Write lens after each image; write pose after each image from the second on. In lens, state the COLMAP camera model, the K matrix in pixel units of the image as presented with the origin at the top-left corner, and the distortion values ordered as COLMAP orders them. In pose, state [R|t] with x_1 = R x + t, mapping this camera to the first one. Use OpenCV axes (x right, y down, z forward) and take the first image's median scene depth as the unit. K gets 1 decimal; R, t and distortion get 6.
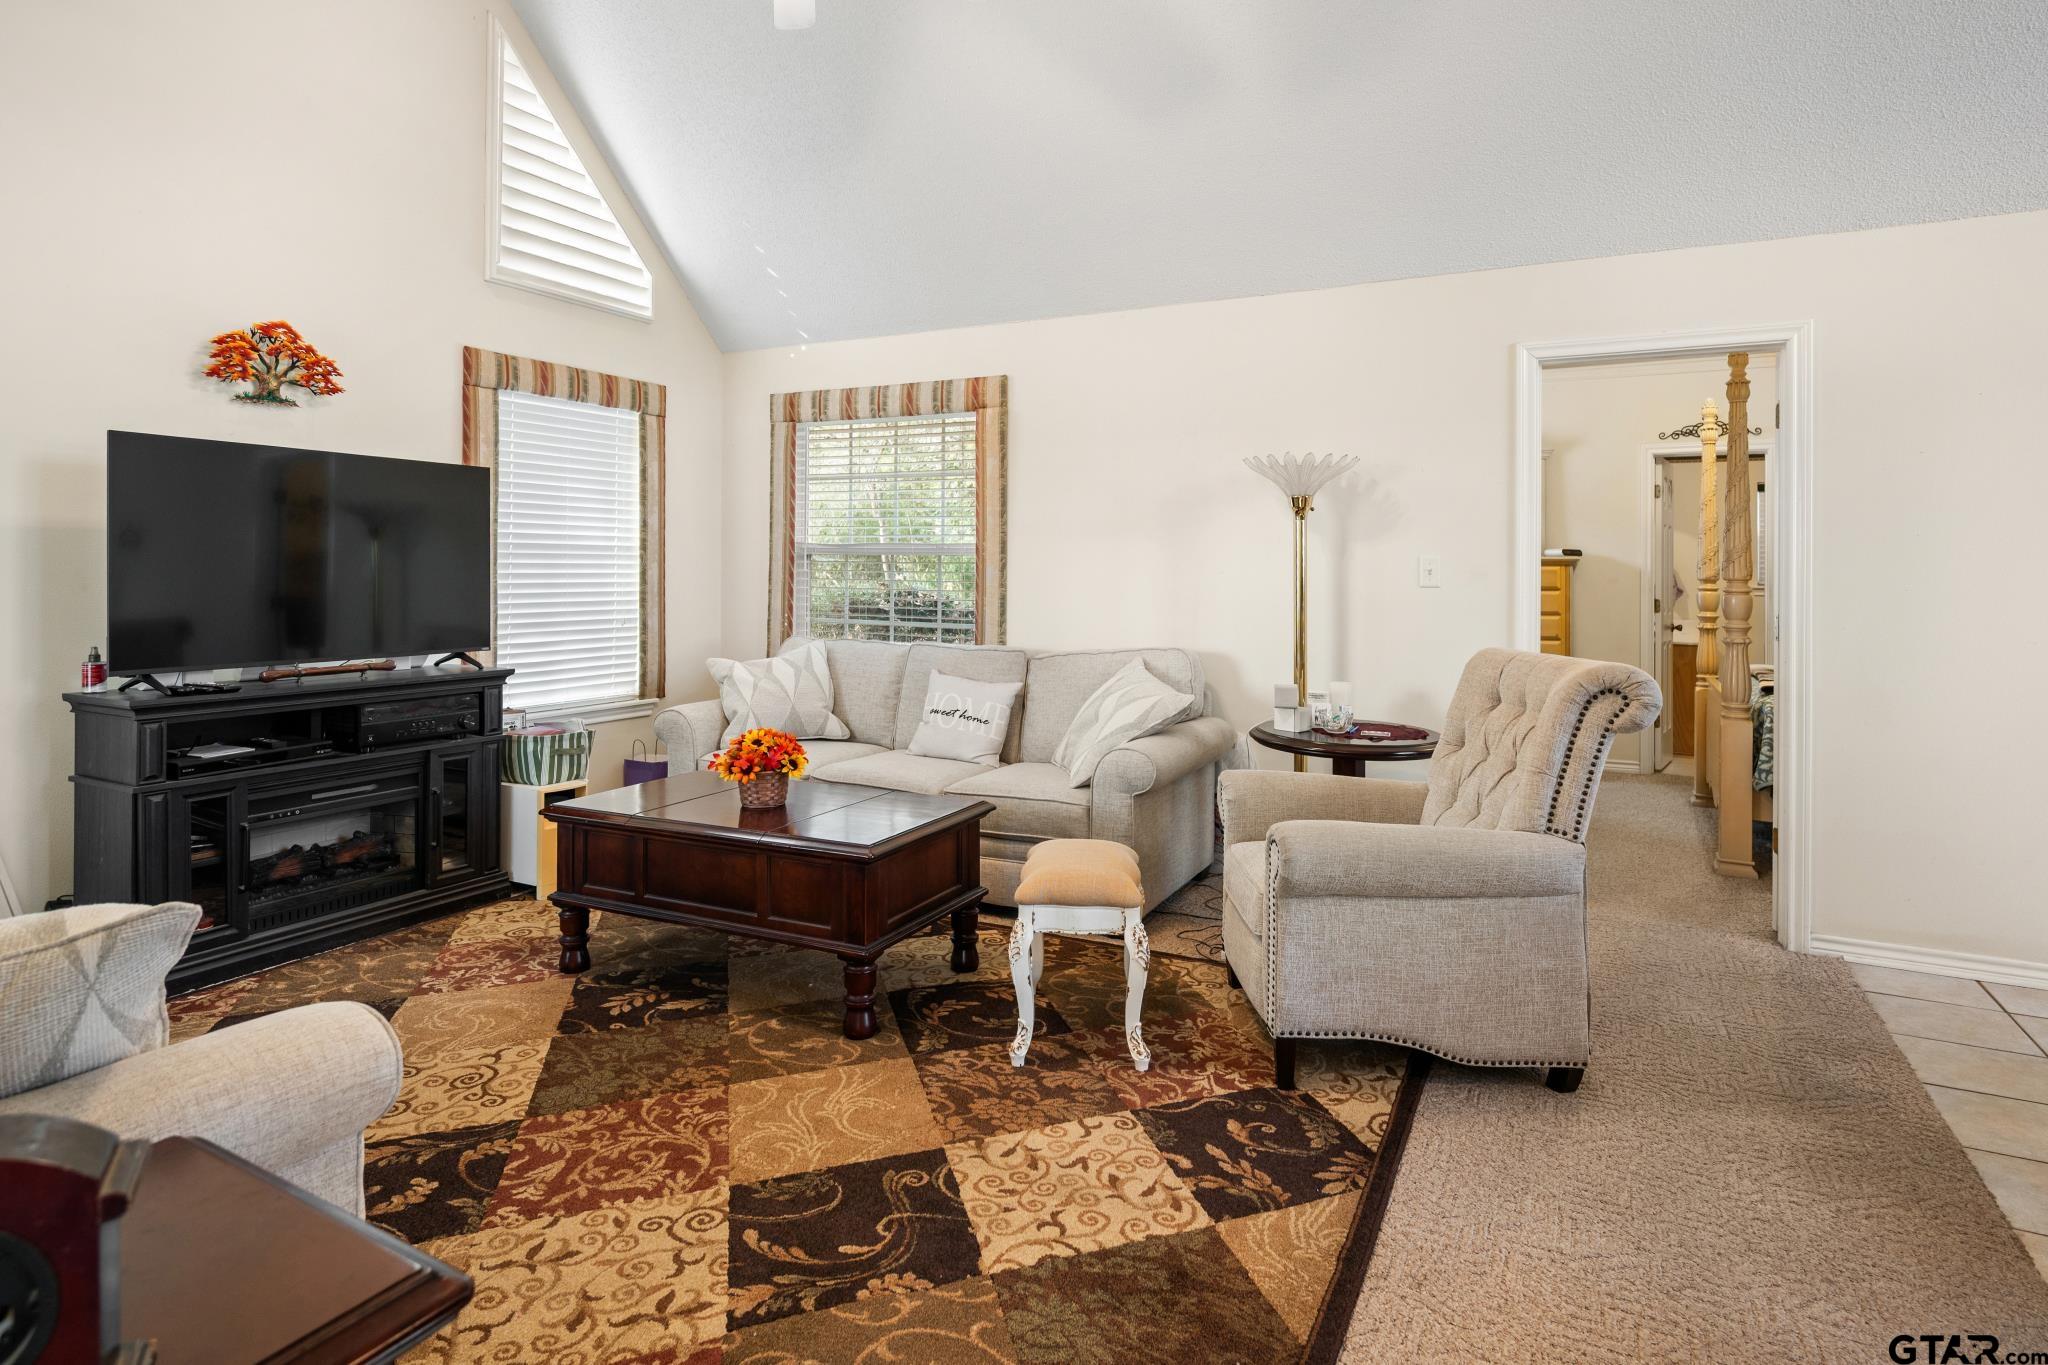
lens RADIAL K [[1069.0, 0, 1006.9], [0, 1069.0, 575.9], [0, 0, 1]] dist [-0.003686, 0.000705]
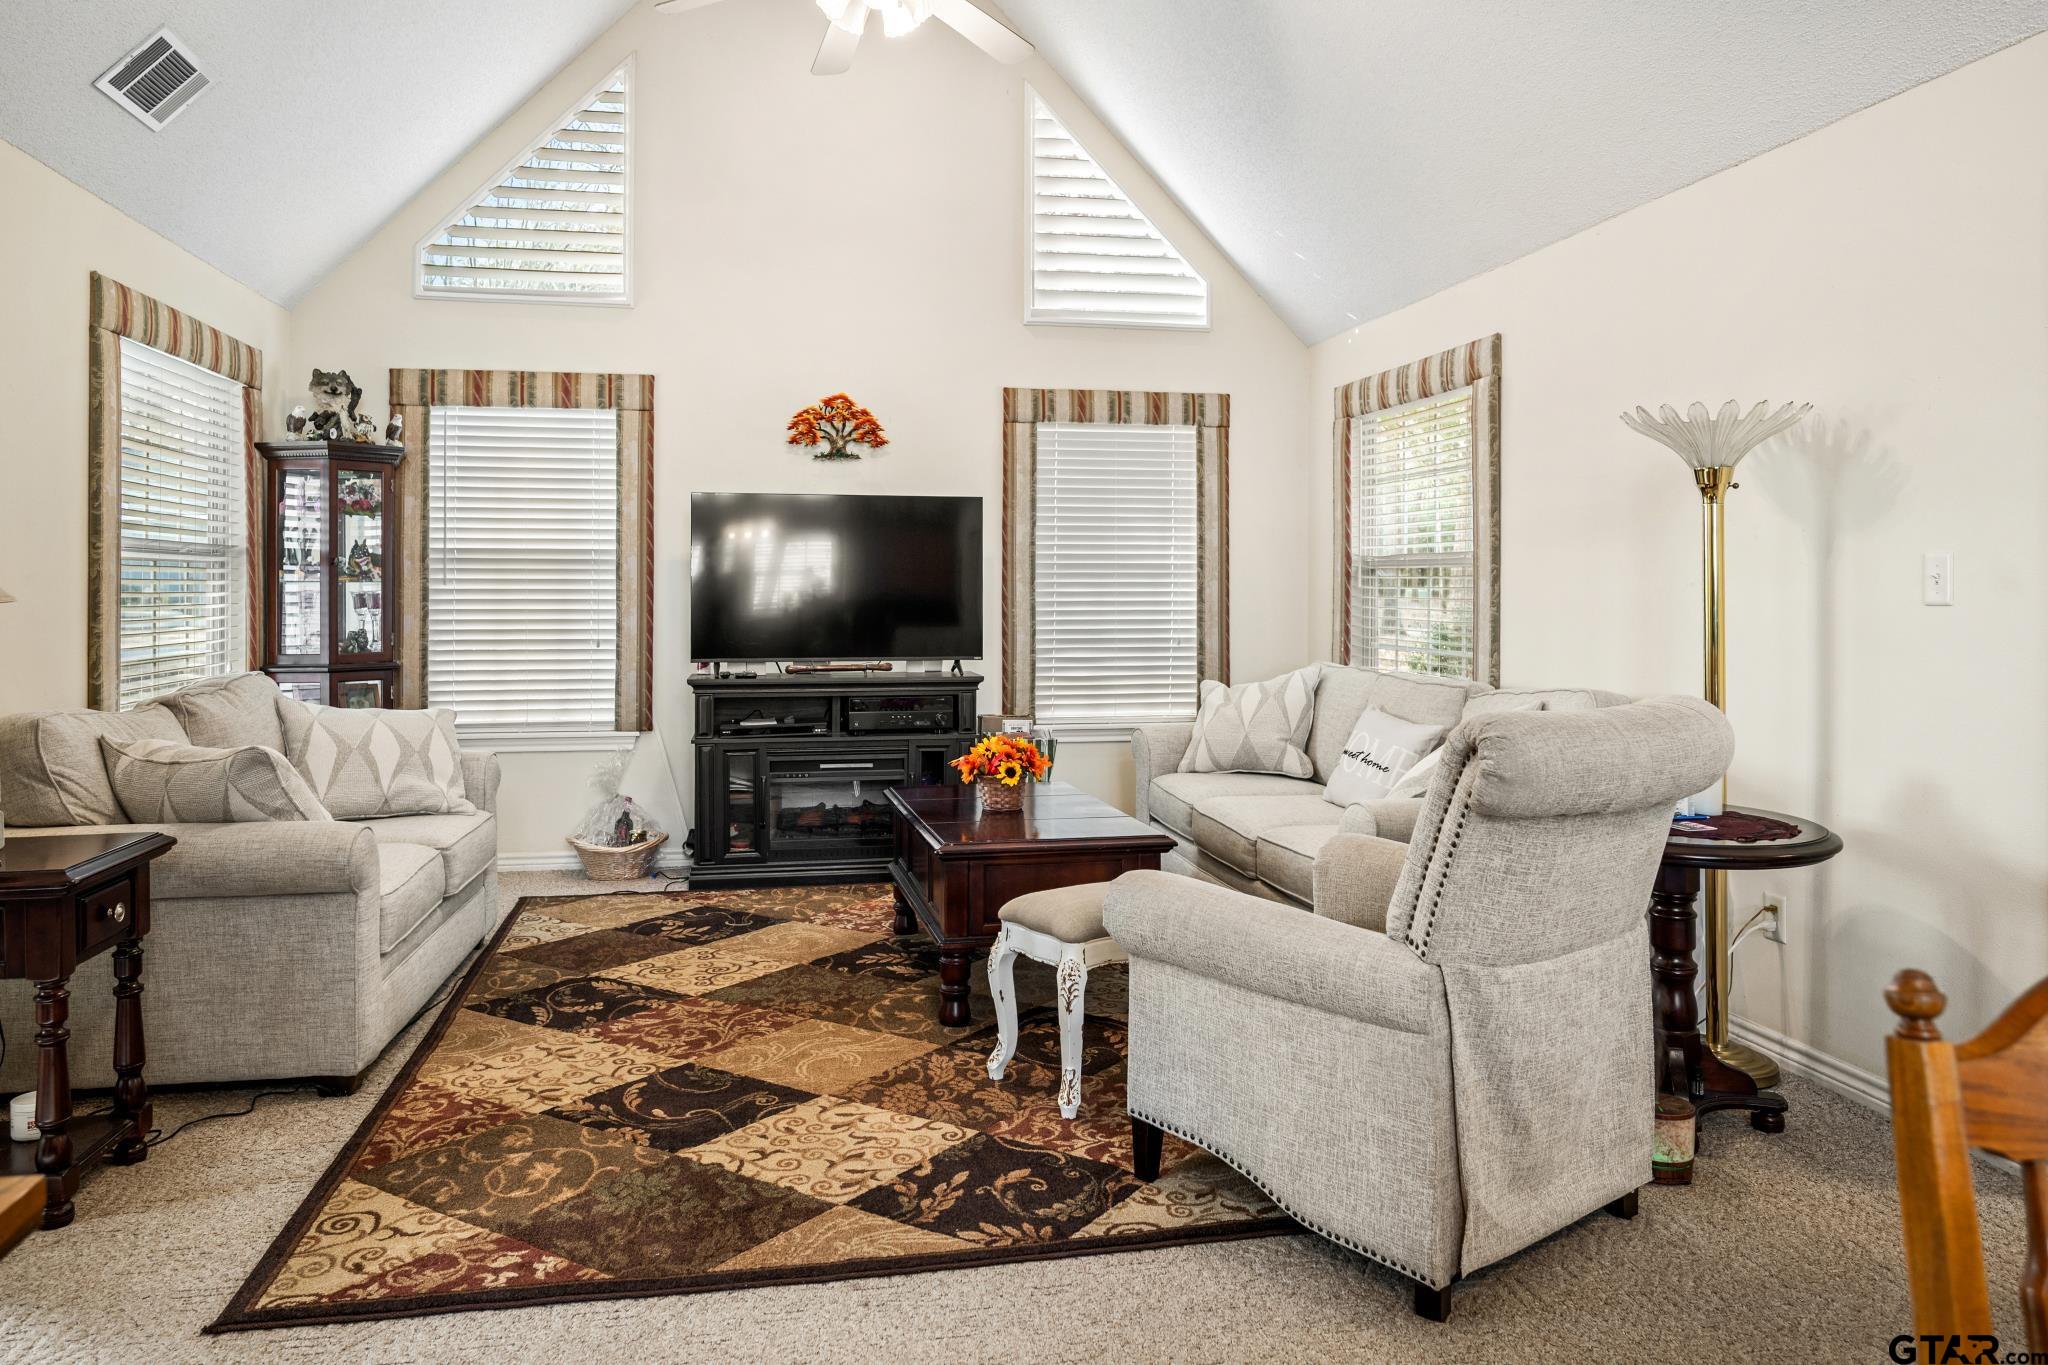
lens RADIAL K [[1321.9, 0, 1032.7], [0, 1321.9, 598.5], [0, 0, 1]] dist [-0.006100, -0.000278]
pose [[0.643632, -0.001867, -0.765333, 0.743026], [-0.000474, 0.999996, -0.002839, 0.011064], [0.765335, 0.002190, 0.643628, 0.178749]]
